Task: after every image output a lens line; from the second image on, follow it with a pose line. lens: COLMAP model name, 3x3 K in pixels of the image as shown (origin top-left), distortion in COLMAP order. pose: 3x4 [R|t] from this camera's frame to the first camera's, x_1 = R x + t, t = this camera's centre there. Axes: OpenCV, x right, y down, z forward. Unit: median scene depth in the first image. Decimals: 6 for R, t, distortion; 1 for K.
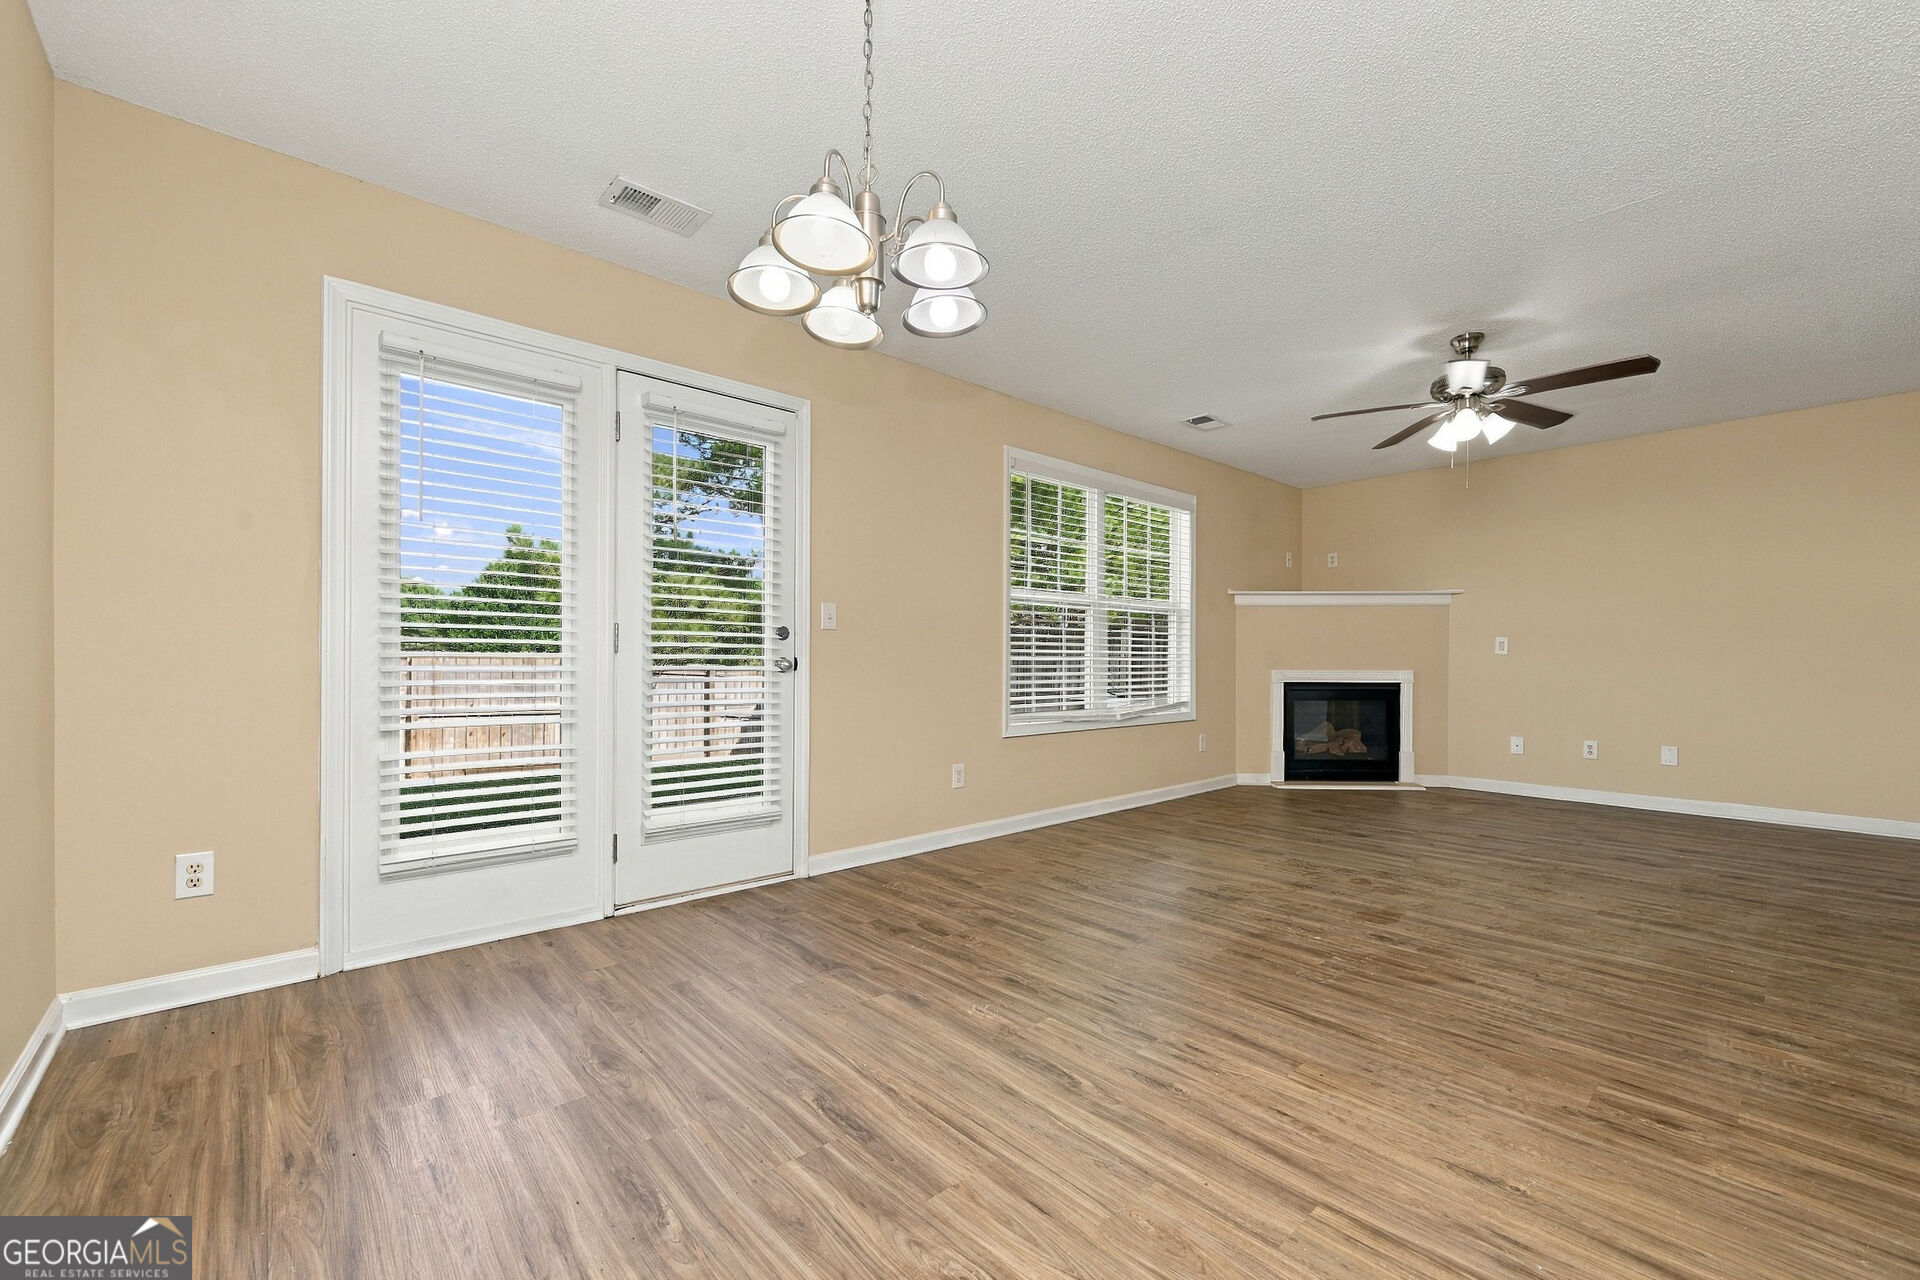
lens RADIAL K [[779.4, 0, 962.5], [0, 779.4, 645.5], [0, 0, 1]] dist [0.000629, -0.000025]
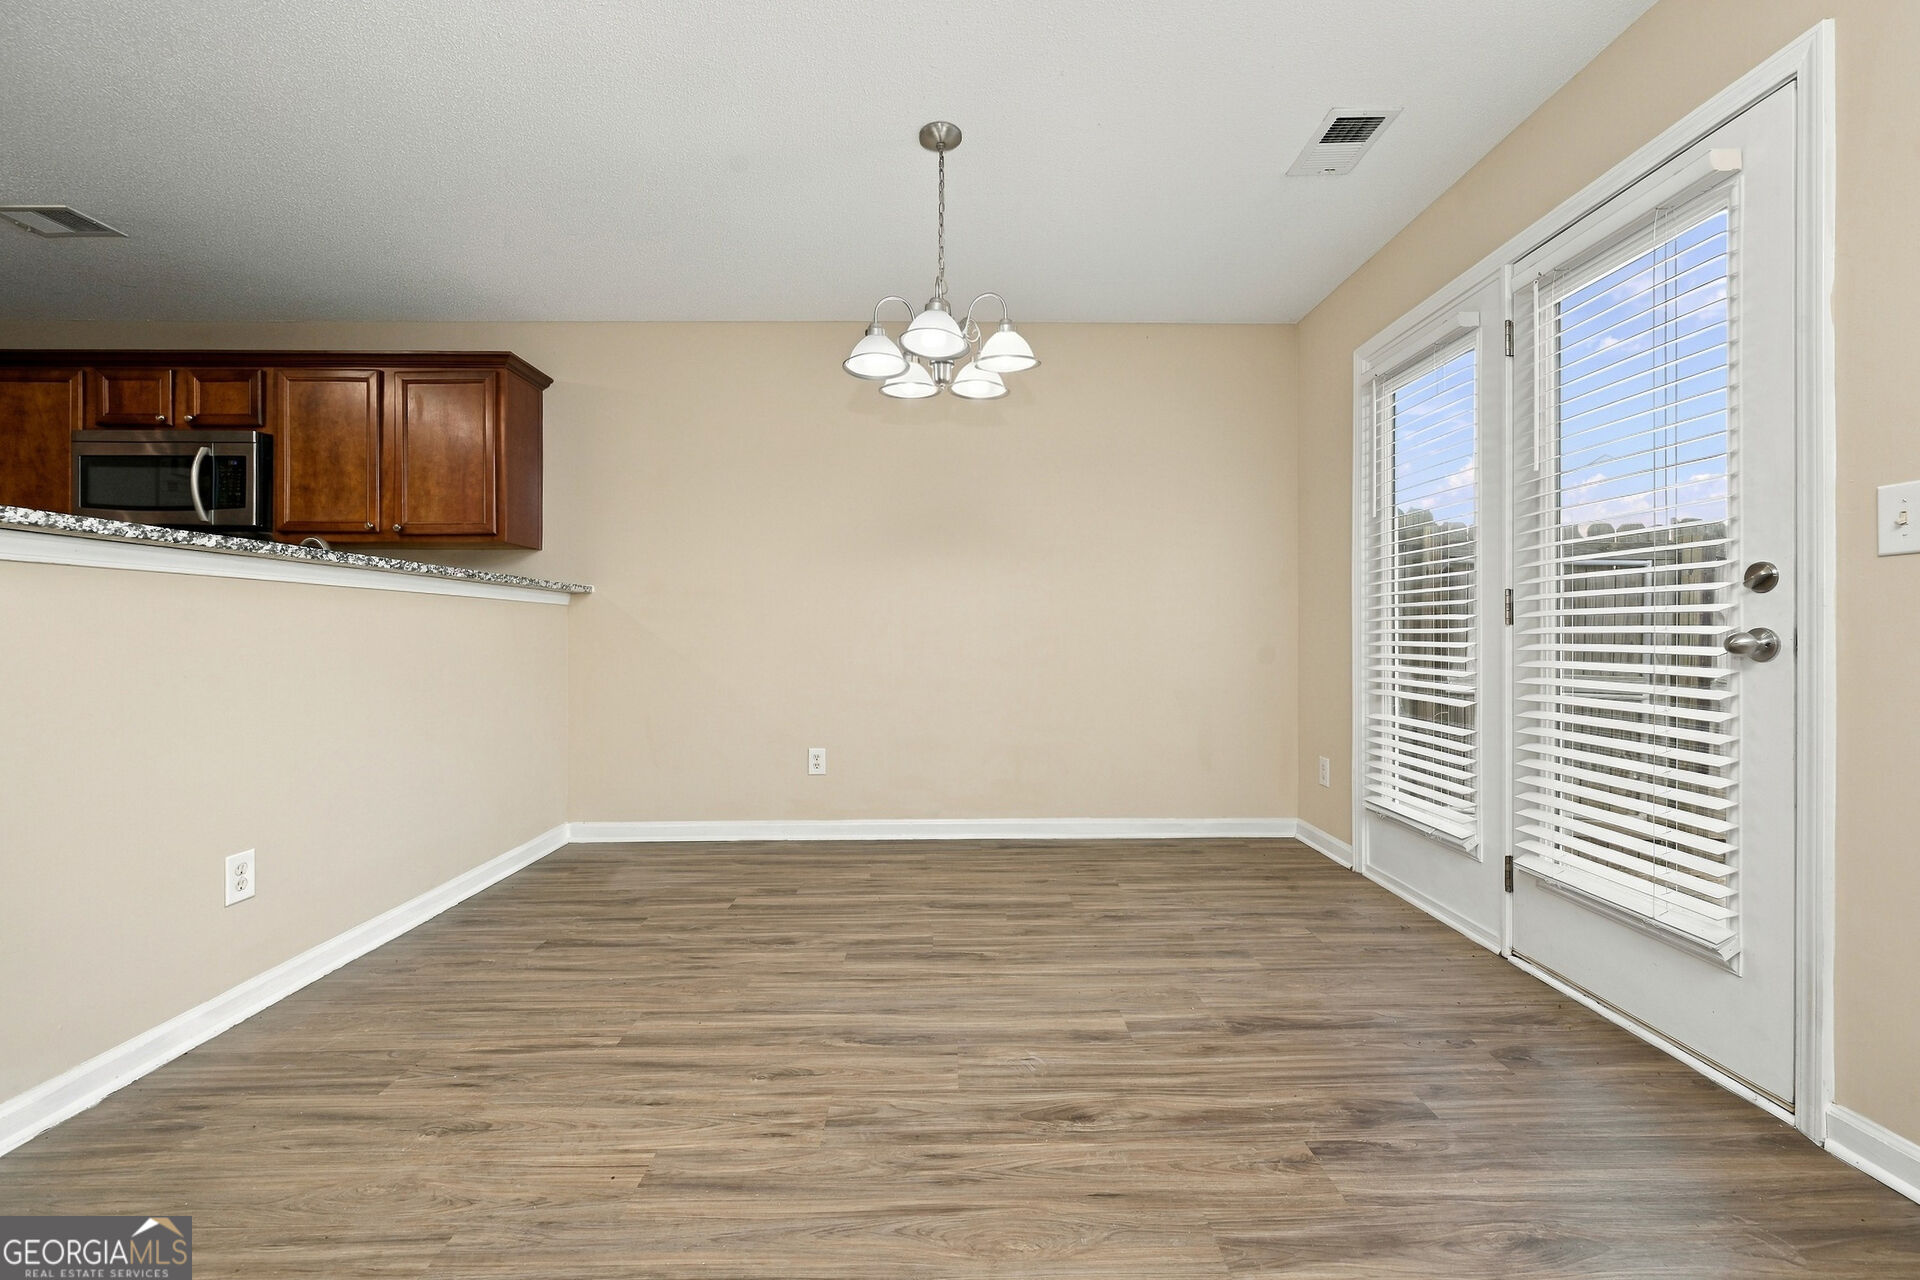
lens RADIAL K [[742.6, 0, 960.0], [0, 742.6, 640.0], [0, 0, 1]] dist [0.000899, 0.000091]
pose [[-0.652004, 0.000241, -0.758216, 0.432029], [0.012922, 0.999858, -0.010794, 0.020578], [0.758106, -0.016836, -0.651914, 0.951879]]
